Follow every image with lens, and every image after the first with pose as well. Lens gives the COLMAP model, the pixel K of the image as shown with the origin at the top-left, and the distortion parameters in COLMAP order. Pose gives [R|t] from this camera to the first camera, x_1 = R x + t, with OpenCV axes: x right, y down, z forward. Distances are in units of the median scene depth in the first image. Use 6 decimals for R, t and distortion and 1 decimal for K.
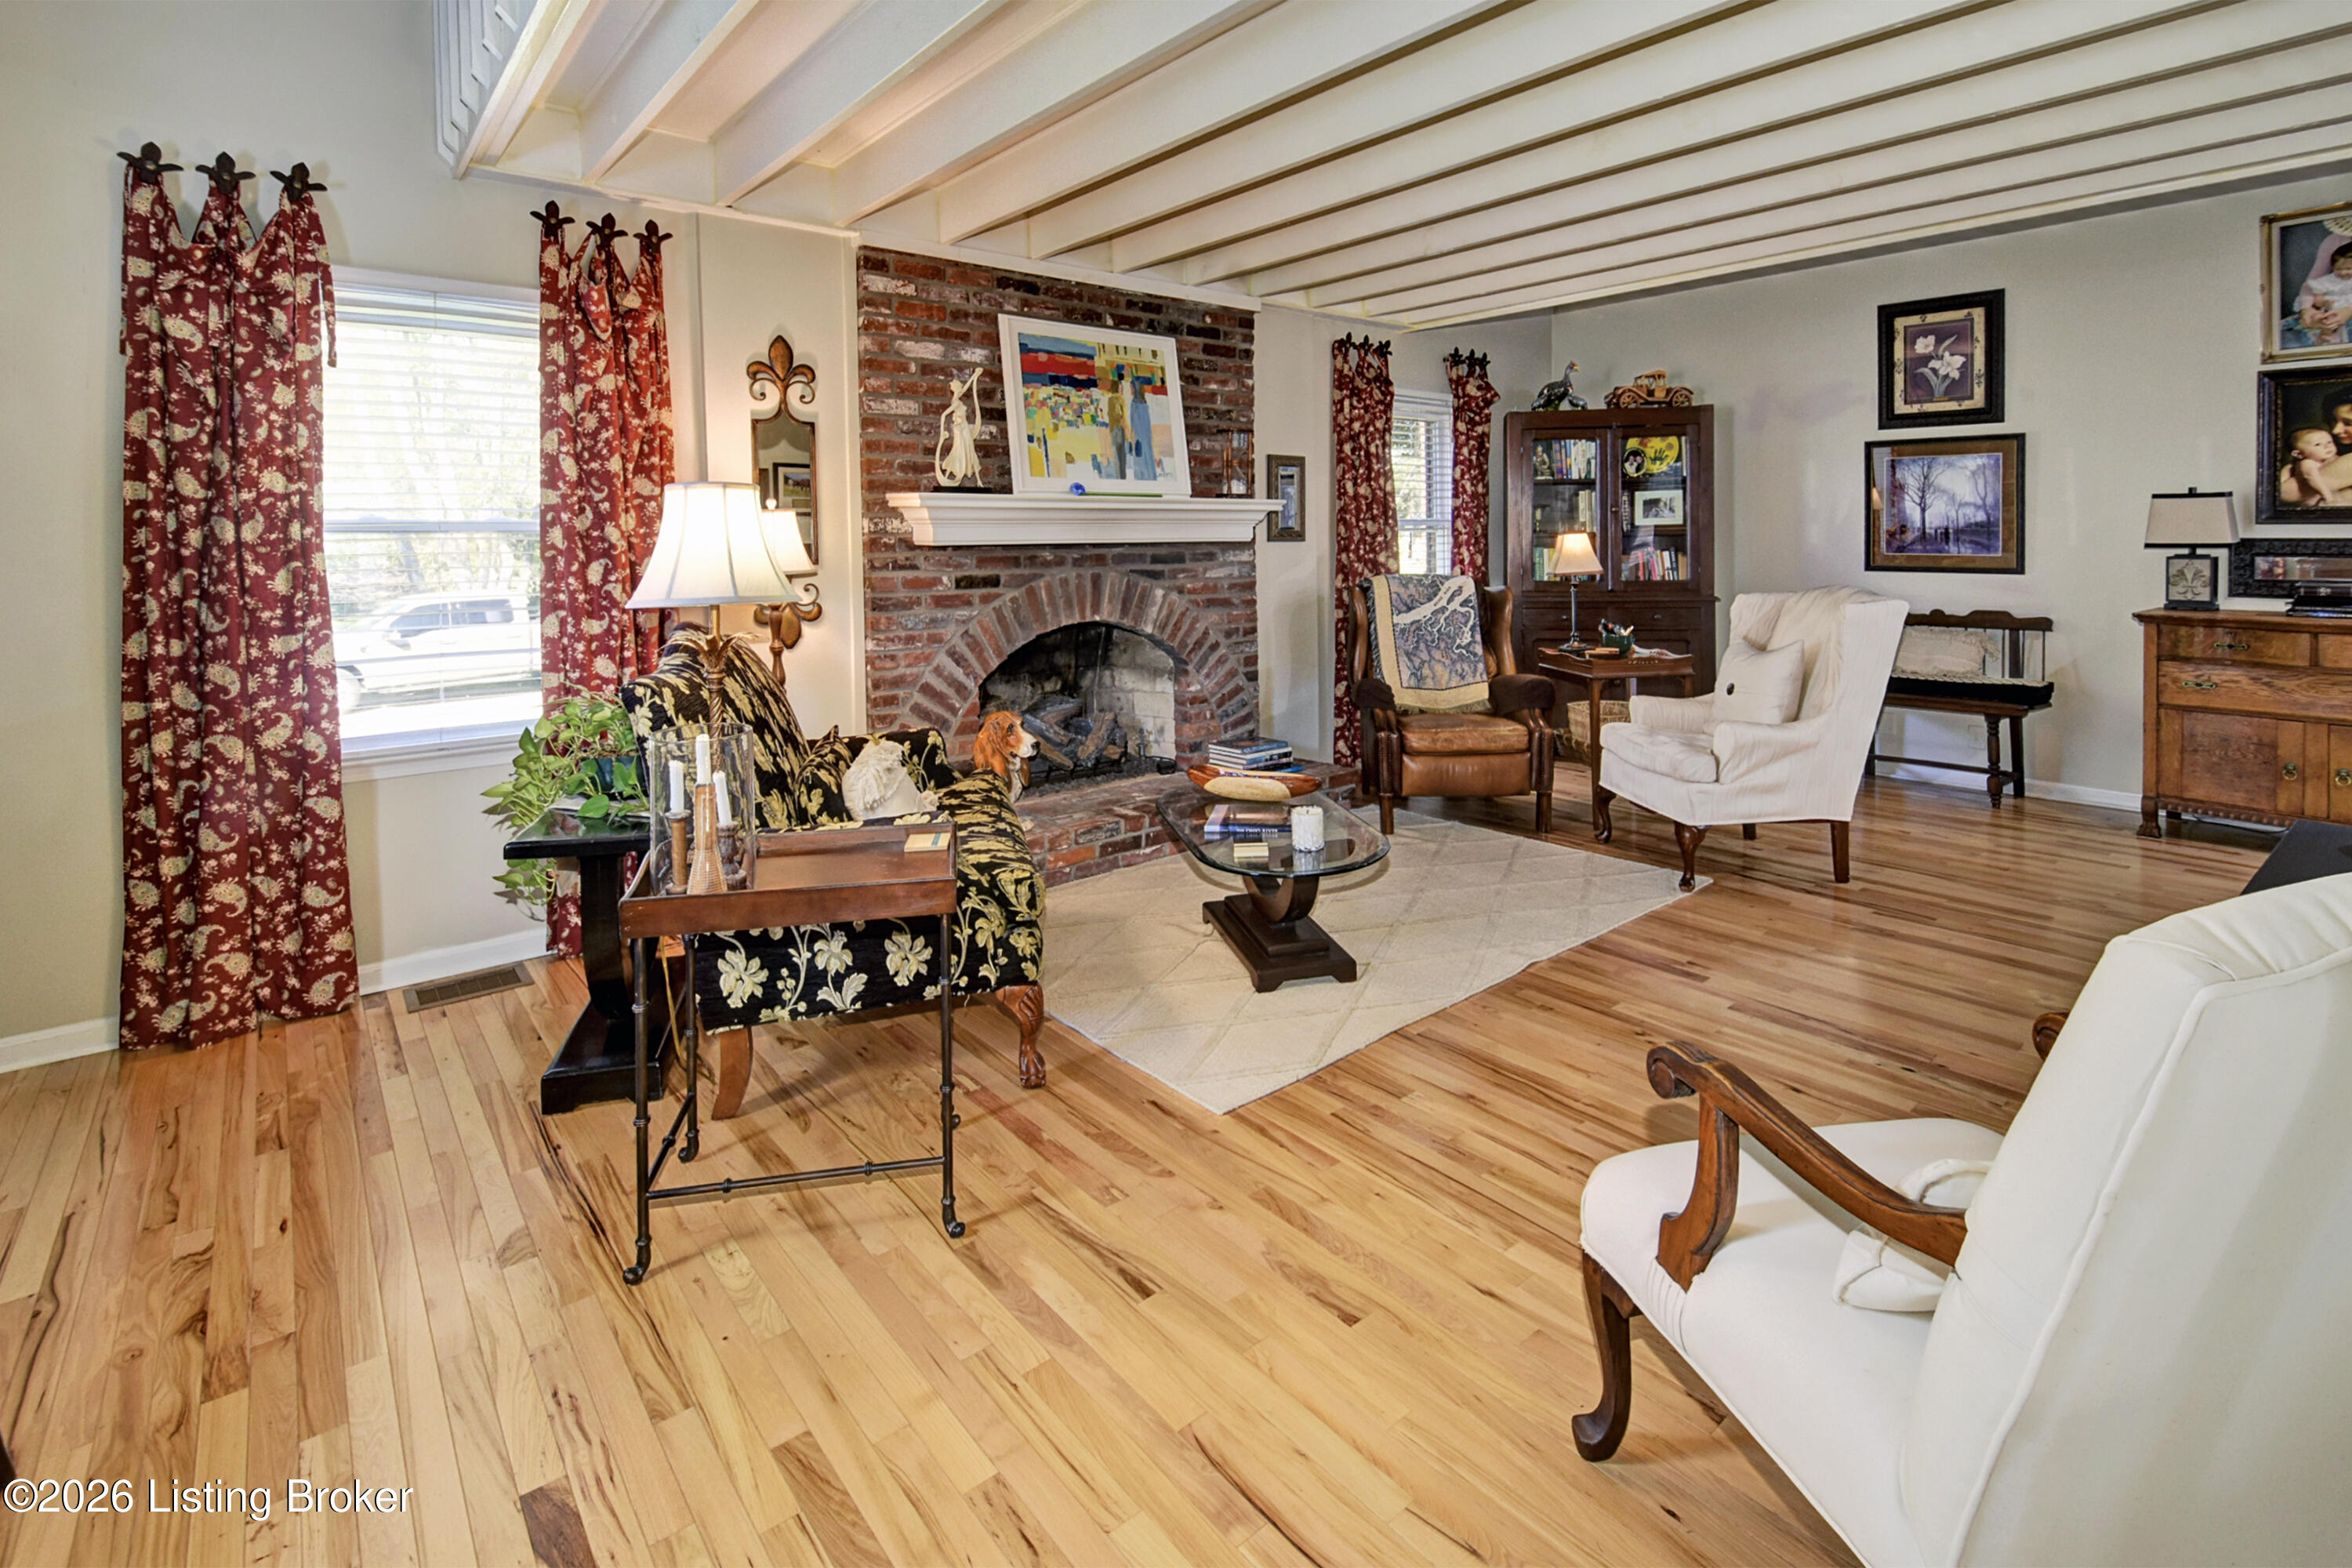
lens RADIAL K [[1092.7, 0, 1185.0], [0, 1092.7, 555.8], [0, 0, 1]] dist [0.000891, -0.001121]
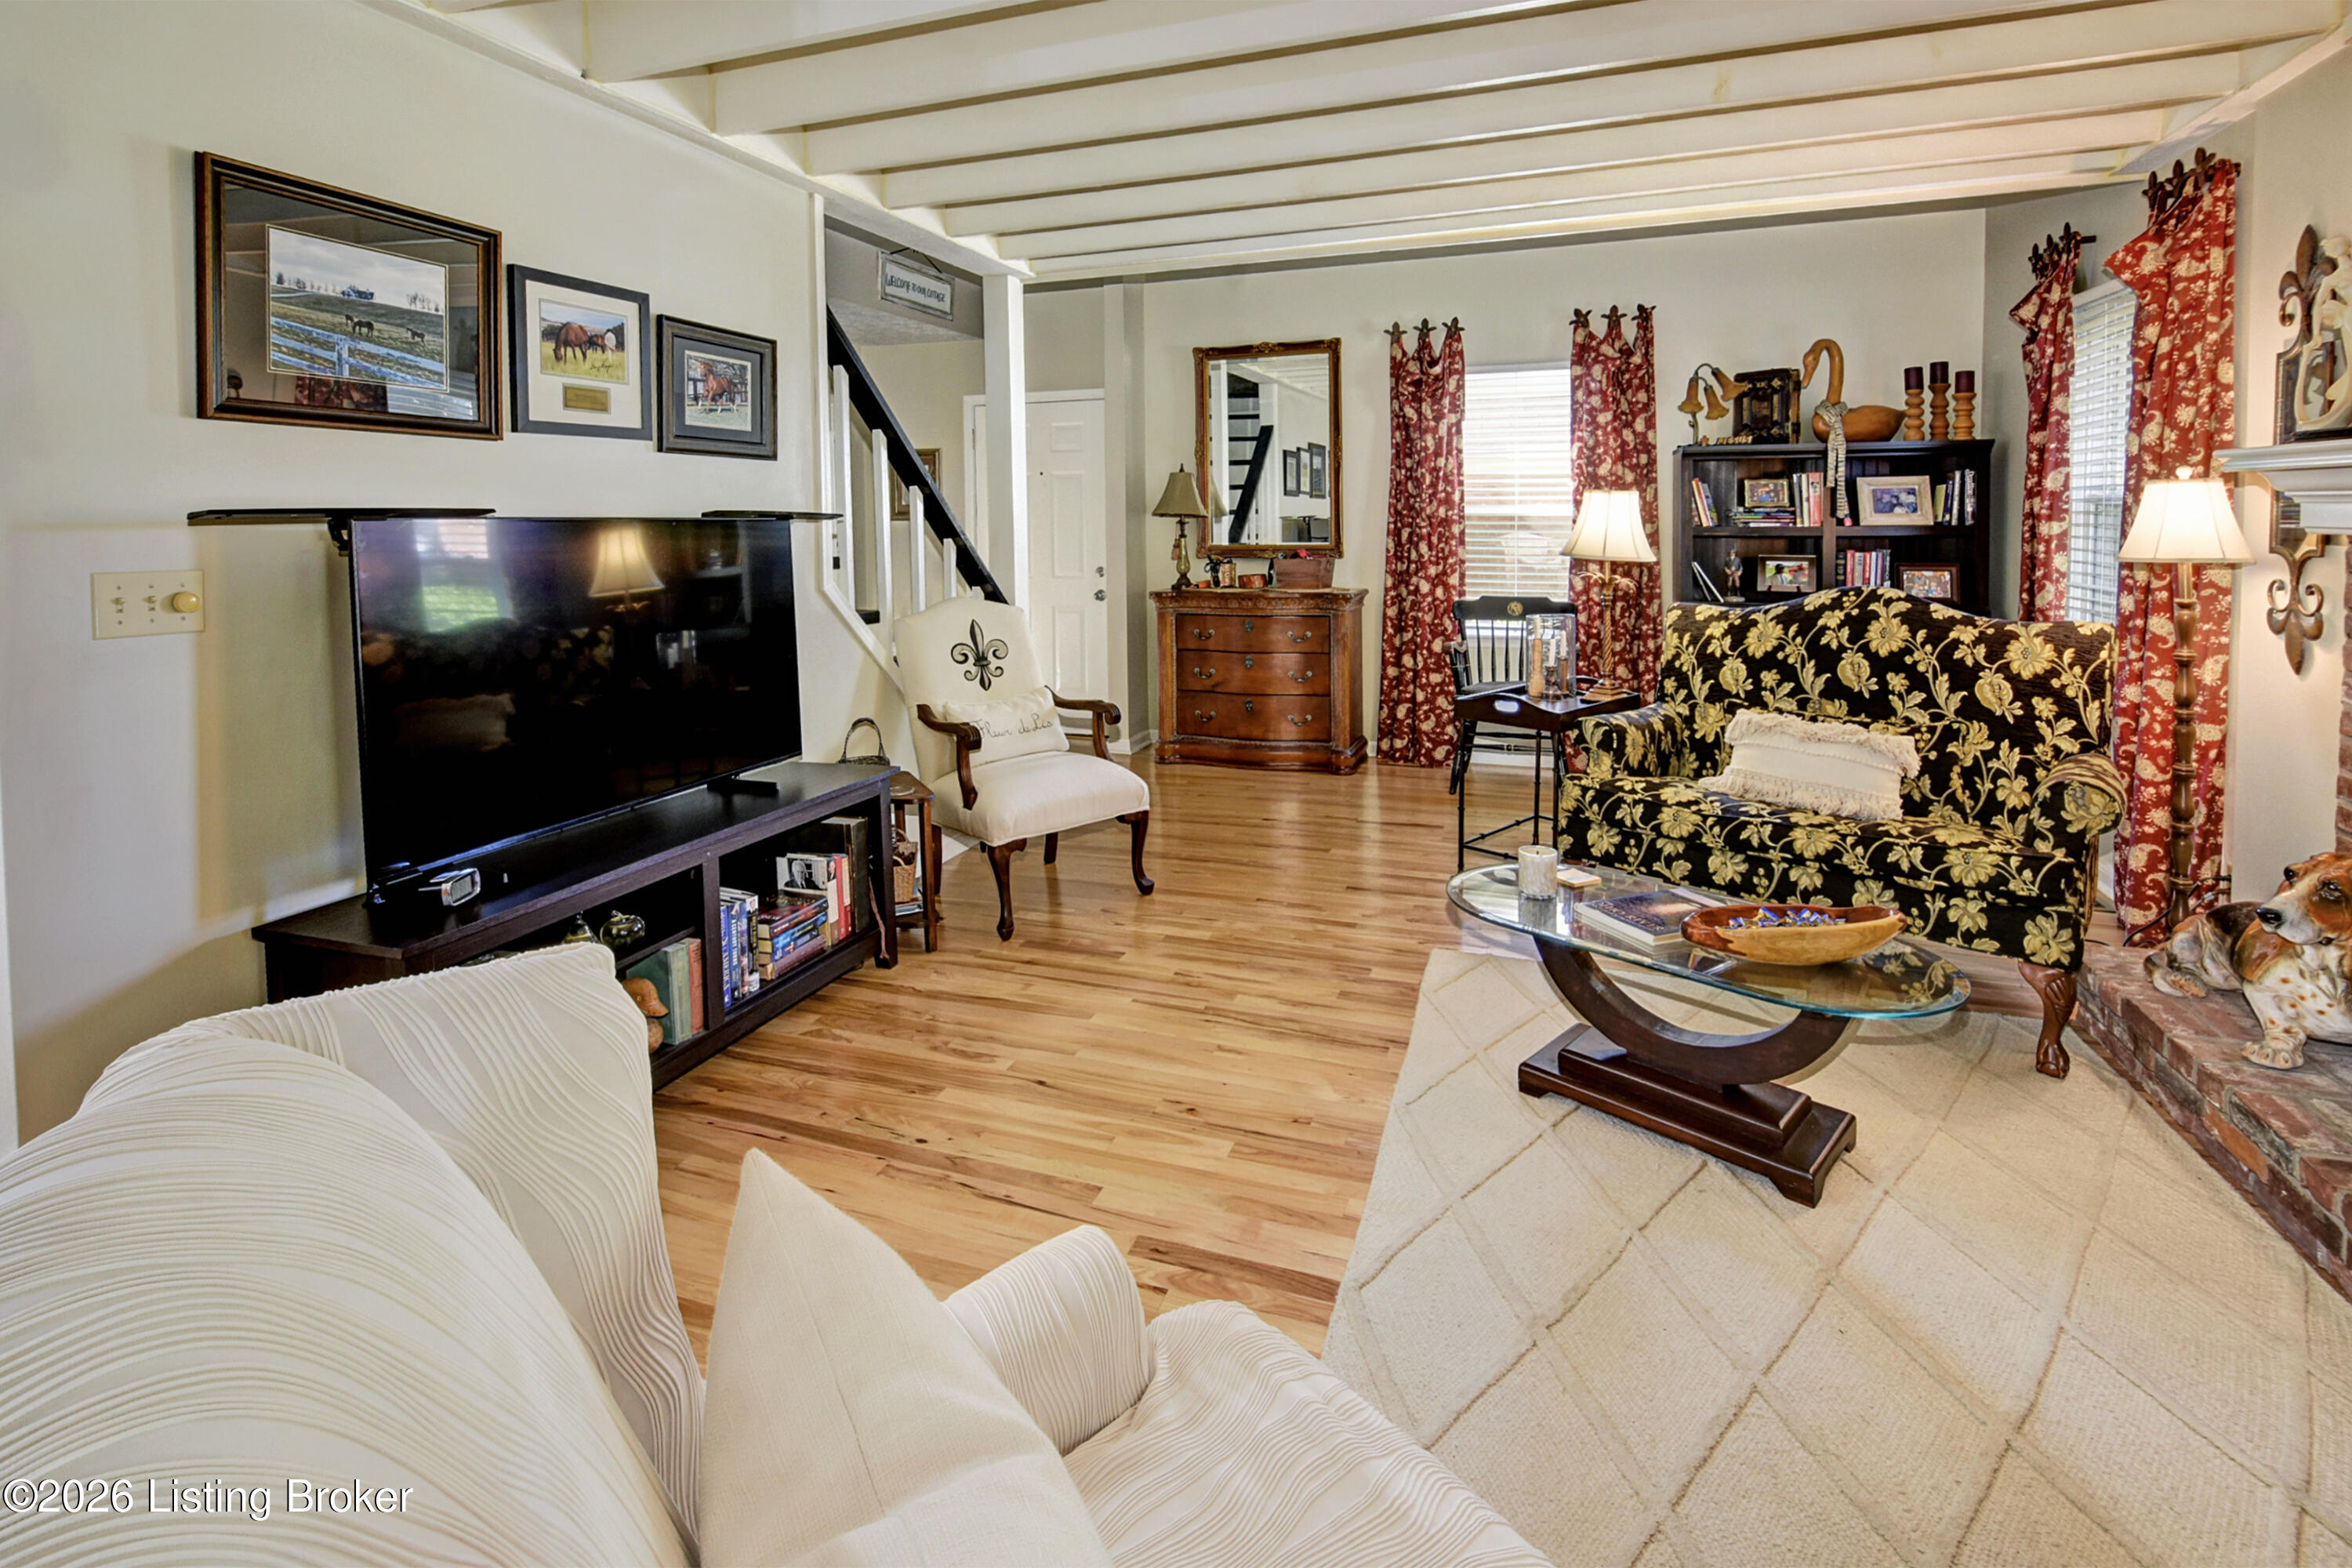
lens RADIAL K [[1092.7, 0, 1195.1], [0, 1092.7, 562.8], [0, 0, 1]] dist [0.000891, -0.001121]
pose [[-0.853640, 0.043958, -0.519005, 0.487292], [0.010653, 0.997697, 0.066980, -0.033065], [0.520754, 0.051648, -0.852143, 0.993278]]
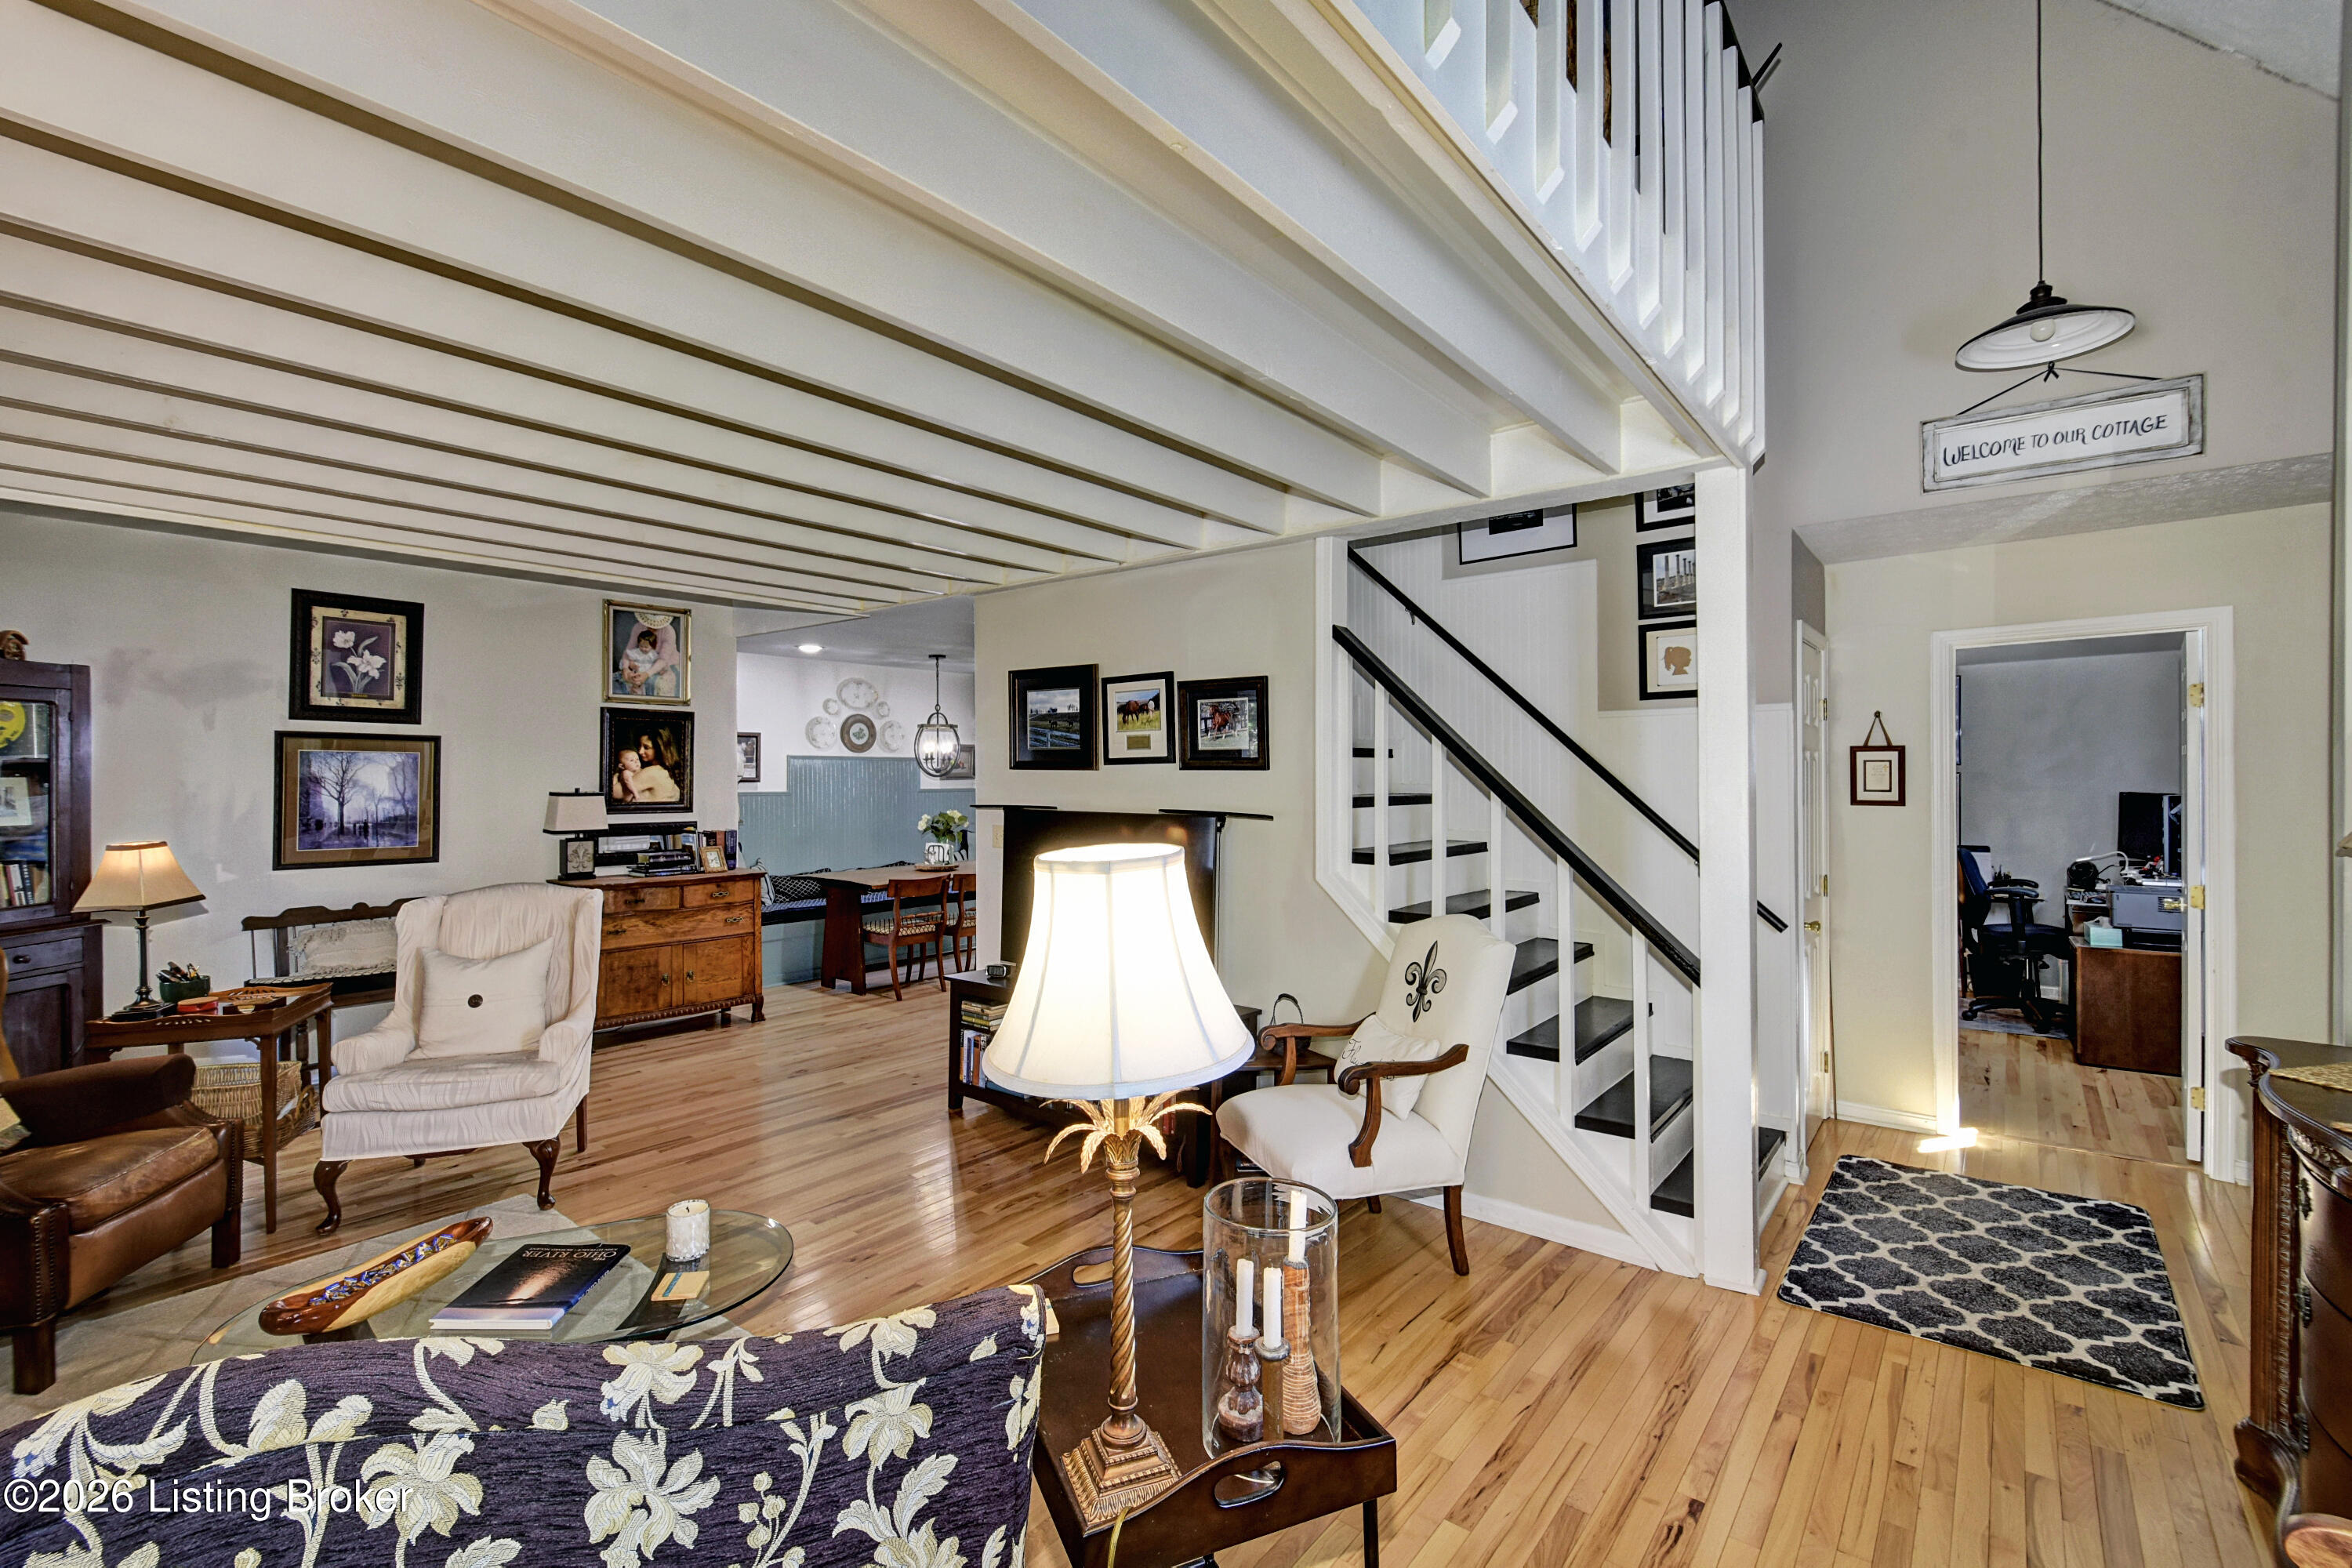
lens RADIAL K [[1025.0, 0, 1189.9], [0, 1025.0, 772.2], [0, 0, 1]] dist [0.000387, -0.002490]
pose [[-0.205850, 0.016953, 0.978437, -0.443248], [0.027005, 0.999568, -0.011638, -0.044405], [-0.978211, 0.024027, -0.206219, 0.490529]]
